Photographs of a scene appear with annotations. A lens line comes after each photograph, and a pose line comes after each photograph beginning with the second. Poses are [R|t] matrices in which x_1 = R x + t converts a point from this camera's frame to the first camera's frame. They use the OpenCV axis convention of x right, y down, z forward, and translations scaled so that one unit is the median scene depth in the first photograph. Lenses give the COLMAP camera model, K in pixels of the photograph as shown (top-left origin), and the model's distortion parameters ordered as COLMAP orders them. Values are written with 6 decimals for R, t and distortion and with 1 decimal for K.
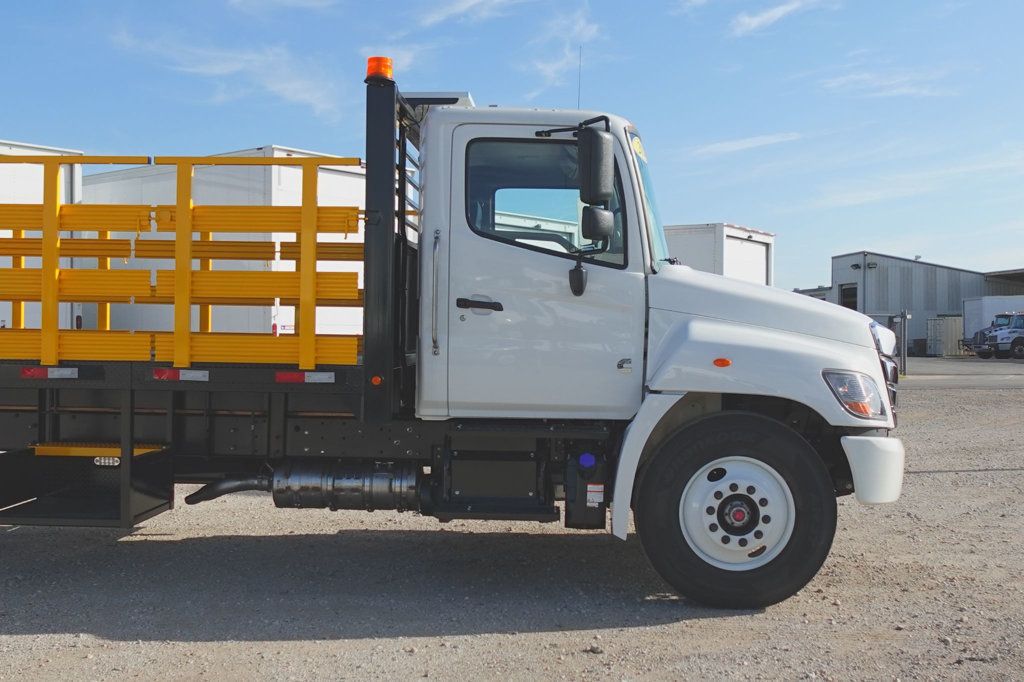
lens RADIAL K [[1121.2, 0, 512.0], [0, 1121.2, 341.0], [0, 0, 1]] dist [-0.009636, -0.003465]
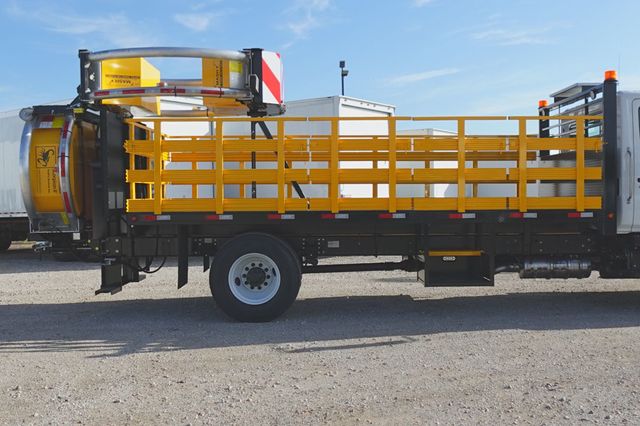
lens RADIAL K [[729.6, 0, 320.0], [0, 729.6, 213.0], [0, 0, 1]] dist [-0.006740, -0.012053]
pose [[0.997355, -0.023390, 0.068823, -0.769940], [0.022611, 0.999671, 0.012083, -0.000403], [-0.069083, -0.010494, 0.997556, -0.392320]]
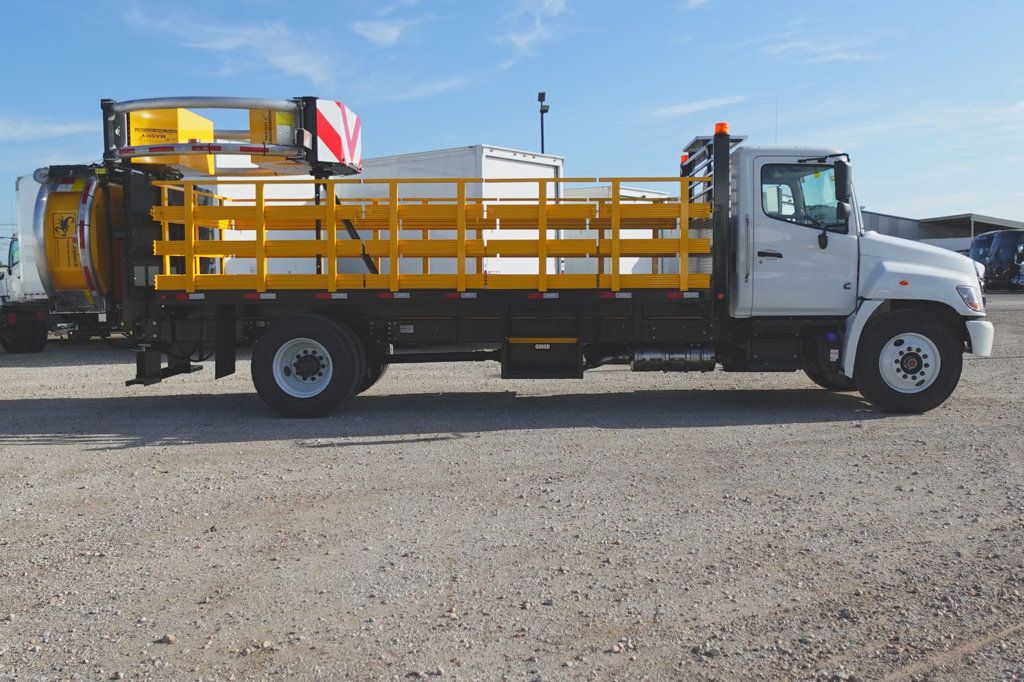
lens RADIAL K [[998.3, 0, 512.0], [0, 998.3, 341.0], [0, 0, 1]] dist [0.000310, 0.000123]
pose [[0.999493, -0.020138, 0.024670, -0.495696], [0.018732, 0.998257, 0.055958, 0.009660], [-0.025754, -0.055467, 0.998128, -0.642792]]
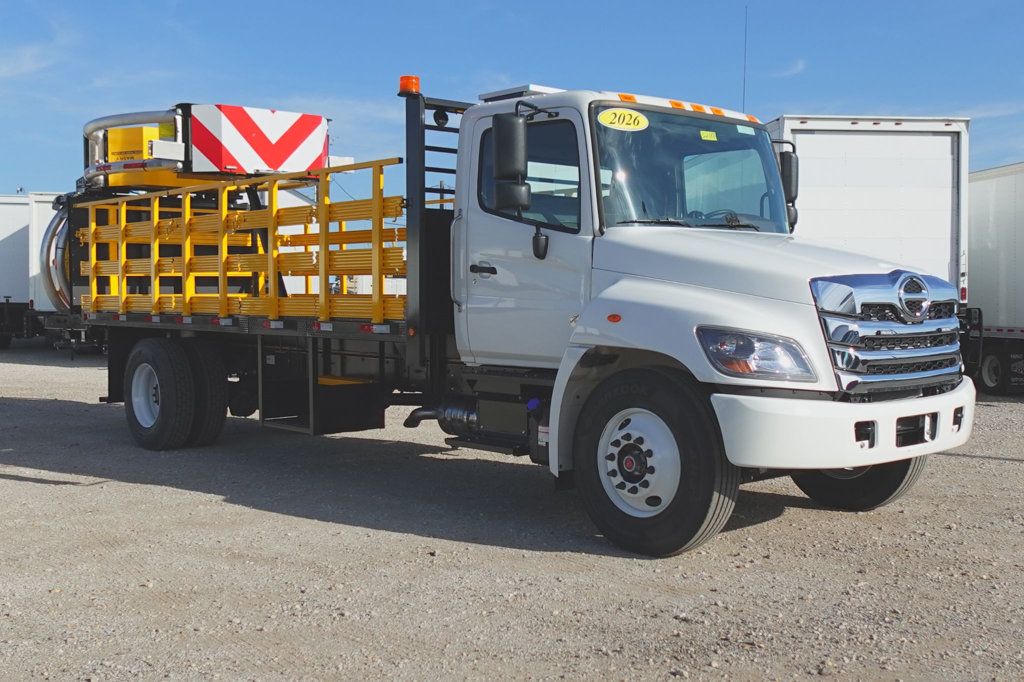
lens RADIAL K [[1167.4, 0, 512.0], [0, 1167.4, 341.0], [0, 0, 1]] dist [-0.006740, -0.012053]
pose [[0.704607, 0.015137, -0.709437, 0.862247], [0.004194, 0.999666, 0.025495, 0.011766], [0.709586, -0.020939, 0.704308, 0.147066]]
